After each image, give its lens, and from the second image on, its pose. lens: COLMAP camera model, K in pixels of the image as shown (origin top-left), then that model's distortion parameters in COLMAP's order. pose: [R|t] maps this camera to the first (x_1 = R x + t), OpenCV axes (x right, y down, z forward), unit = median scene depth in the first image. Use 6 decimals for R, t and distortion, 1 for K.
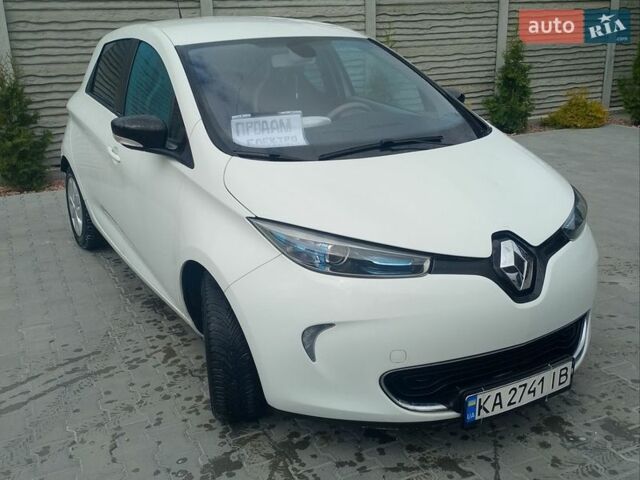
lens RADIAL K [[720.4, 0, 320.0], [0, 720.4, 240.0], [0, 0, 1]] dist [0.041392, -0.004916]
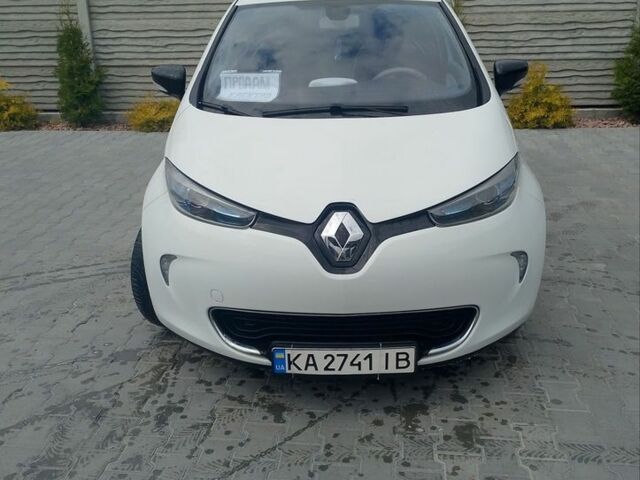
lens RADIAL K [[720.4, 0, 320.0], [0, 720.4, 240.0], [0, 0, 1]] dist [0.041392, -0.004916]
pose [[0.856921, 0.185711, -0.480831, 0.699677], [-0.157556, 0.982565, 0.098705, -0.053543], [0.490778, -0.008825, 0.871240, 0.096529]]
